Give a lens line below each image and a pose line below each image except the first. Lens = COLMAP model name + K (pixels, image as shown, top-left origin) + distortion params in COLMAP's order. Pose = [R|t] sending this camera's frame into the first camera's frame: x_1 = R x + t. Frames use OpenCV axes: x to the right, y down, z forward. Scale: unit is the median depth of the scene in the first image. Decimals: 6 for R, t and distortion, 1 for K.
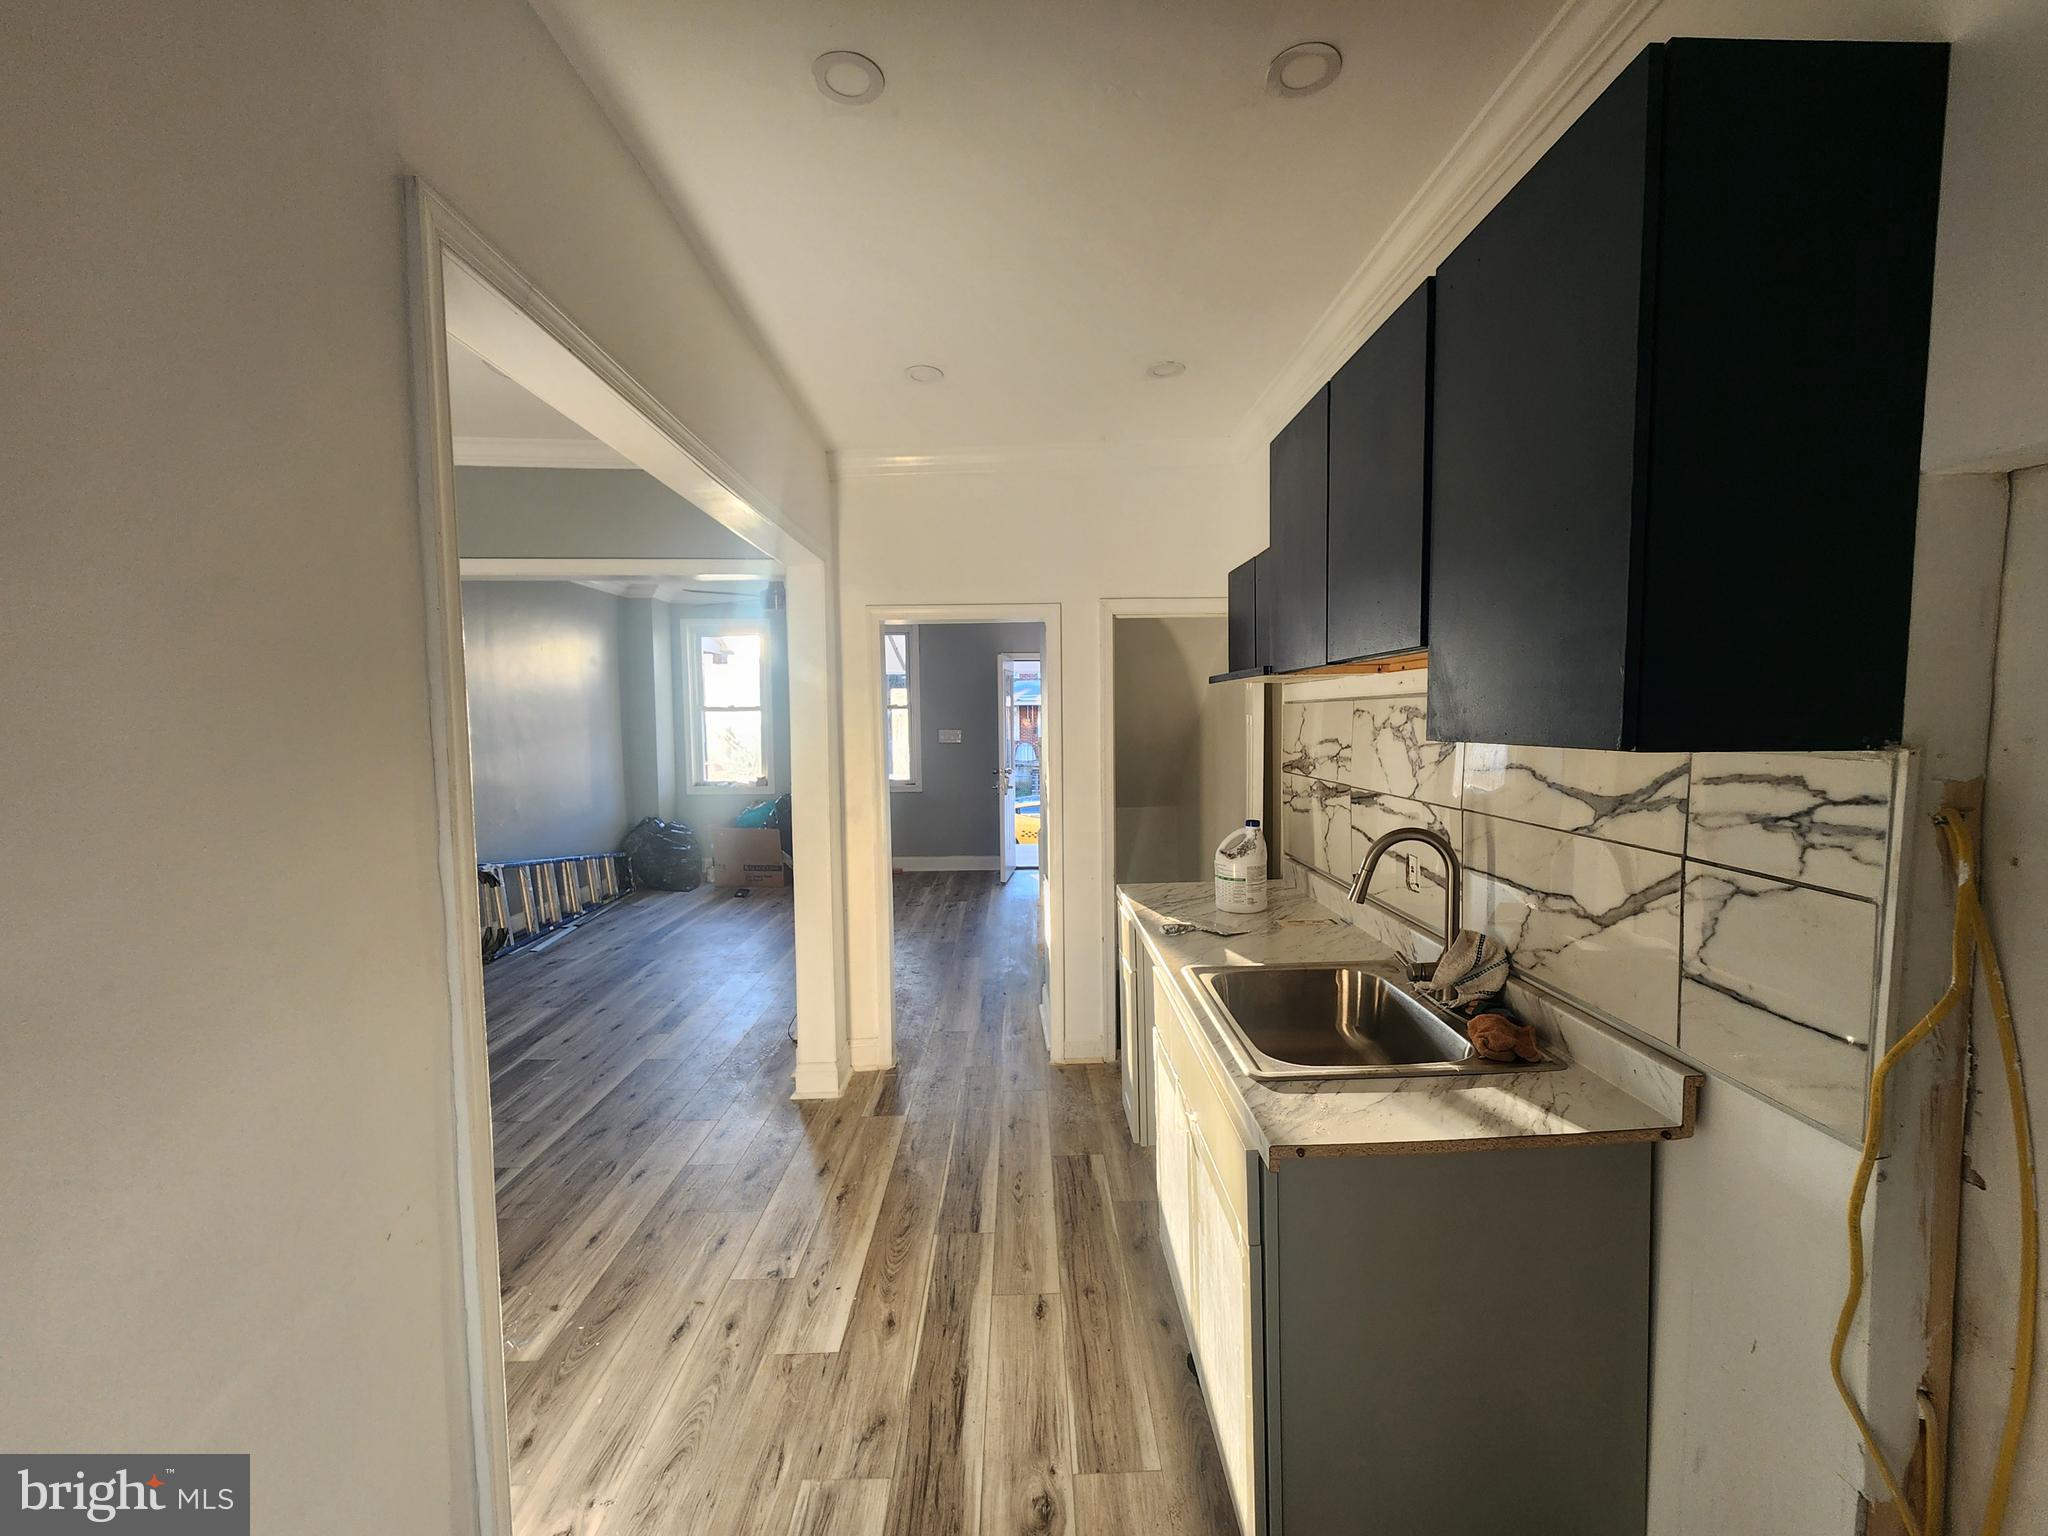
lens RADIAL K [[819.8, 0, 1036.4], [0, 819.8, 777.3], [0, 0, 1]] dist [0.000106, 0.000991]
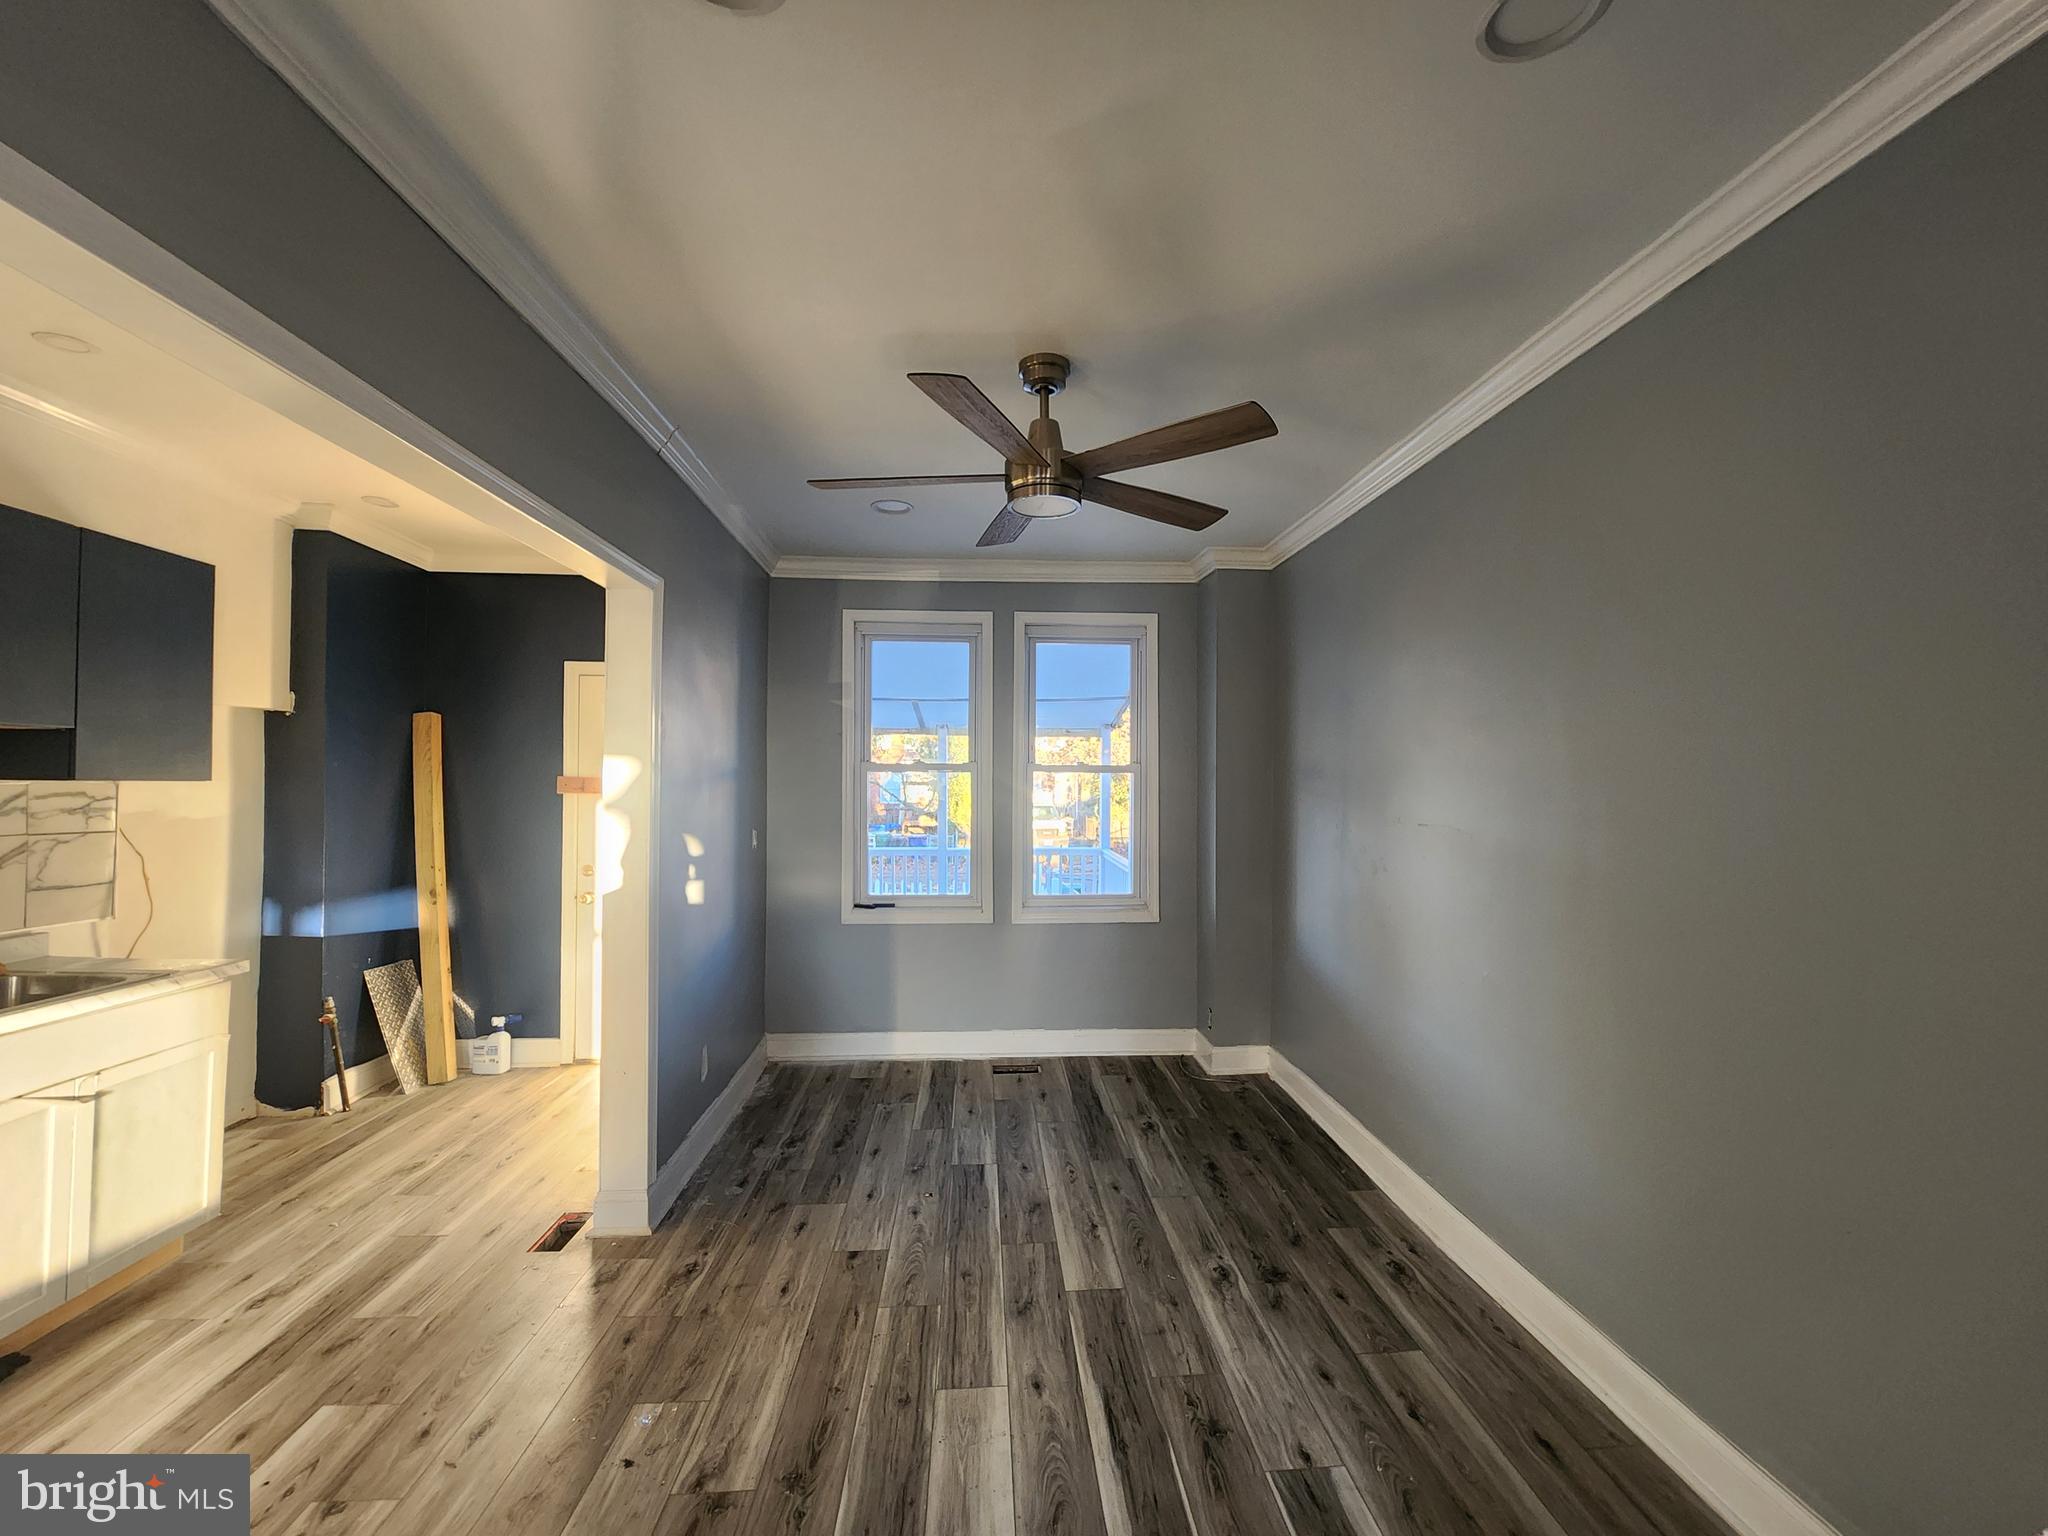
lens RADIAL K [[819.8, 0, 1014.4], [0, 819.8, 772.9], [0, 0, 1]] dist [0.000106, 0.000991]
pose [[-0.999572, 0.004870, -0.028848, -1.676153], [0.003038, 0.997995, 0.063227, -0.185609], [0.029098, 0.063113, -0.997582, 3.143124]]
